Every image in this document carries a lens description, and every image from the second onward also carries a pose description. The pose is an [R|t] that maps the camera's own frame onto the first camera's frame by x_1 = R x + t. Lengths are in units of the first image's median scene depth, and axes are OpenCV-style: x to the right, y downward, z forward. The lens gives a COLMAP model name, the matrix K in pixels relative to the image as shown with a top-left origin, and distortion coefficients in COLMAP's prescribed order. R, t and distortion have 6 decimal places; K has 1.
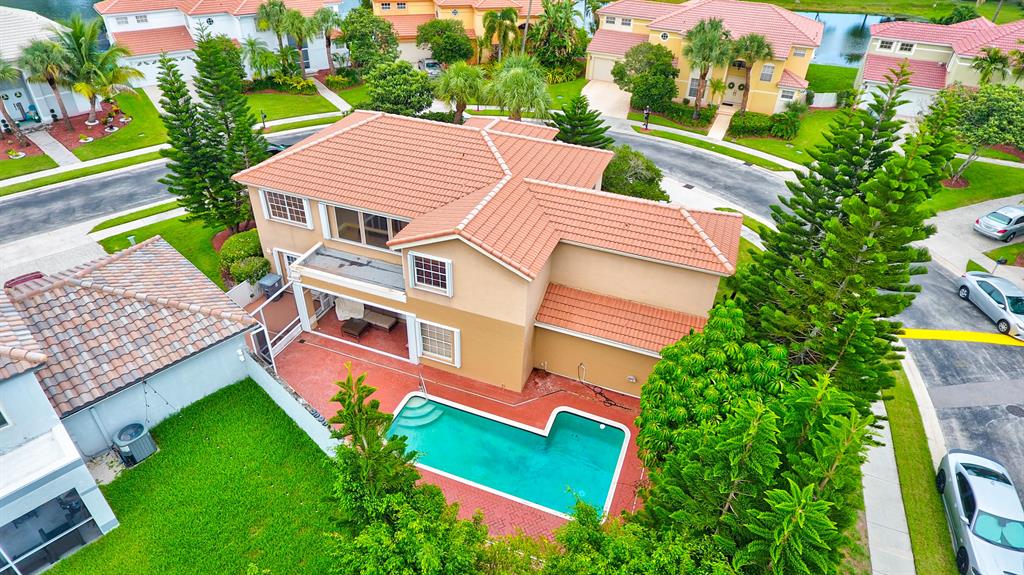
lens RADIAL K [[600.2, 0, 505.3], [0, 600.2, 290.8], [0, 0, 1]] dist [-0.002726, -0.001703]
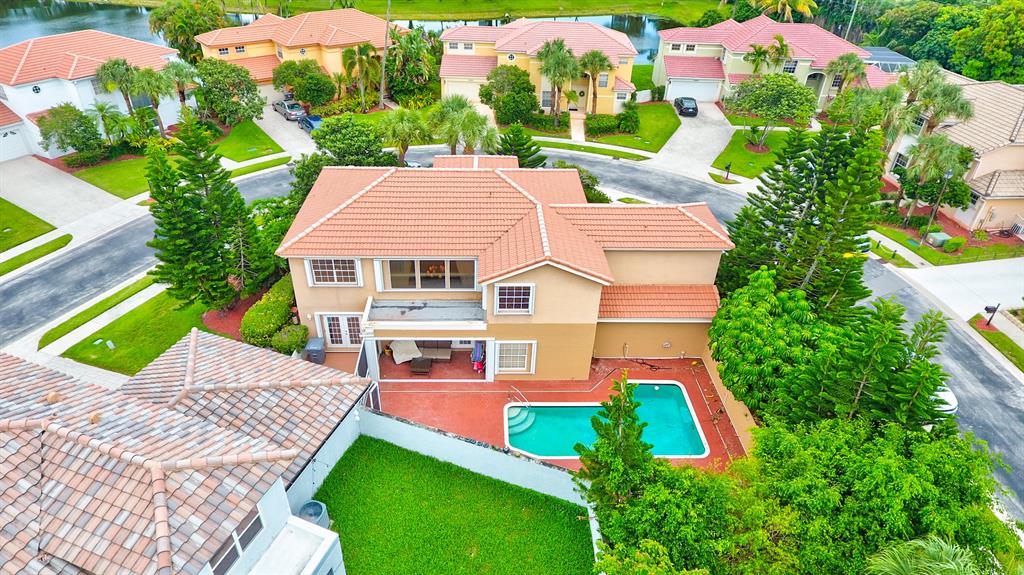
lens RADIAL K [[600.2, 0, 506.5], [0, 600.2, 285.5], [0, 0, 1]] dist [-0.002726, -0.001703]
pose [[0.919150, -0.218181, 0.327964, -0.423103], [0.223465, 0.974464, 0.021989, -0.068154], [-0.324387, 0.053077, 0.944434, -0.079259]]
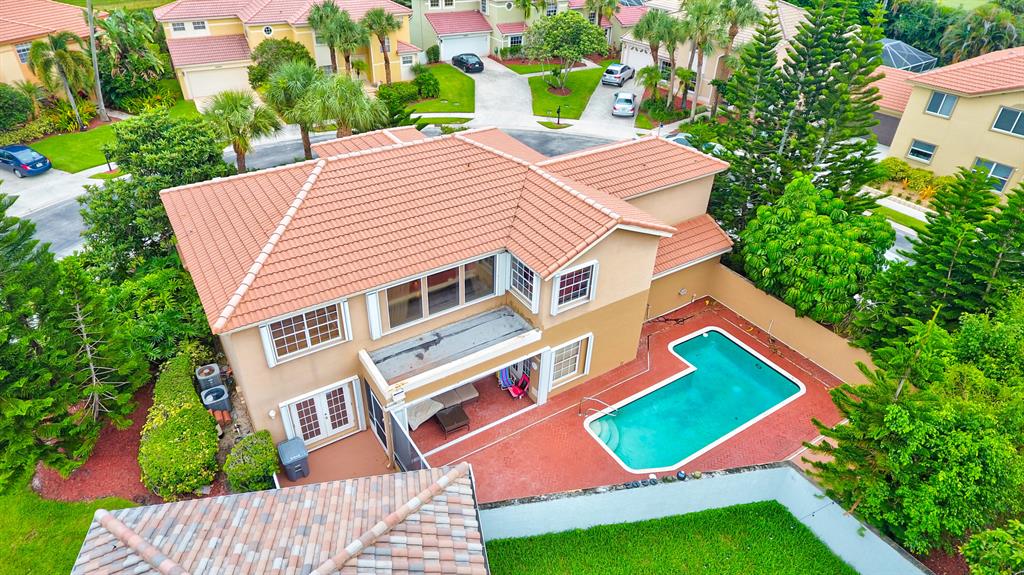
lens RADIAL K [[600.2, 0, 502.2], [0, 600.2, 288.7], [0, 0, 1]] dist [-0.002726, -0.001703]
pose [[0.592093, -0.461917, 0.660347, -0.632646], [0.457254, 0.867311, 0.196699, -0.204080], [-0.663585, 0.185482, 0.724742, 0.355902]]
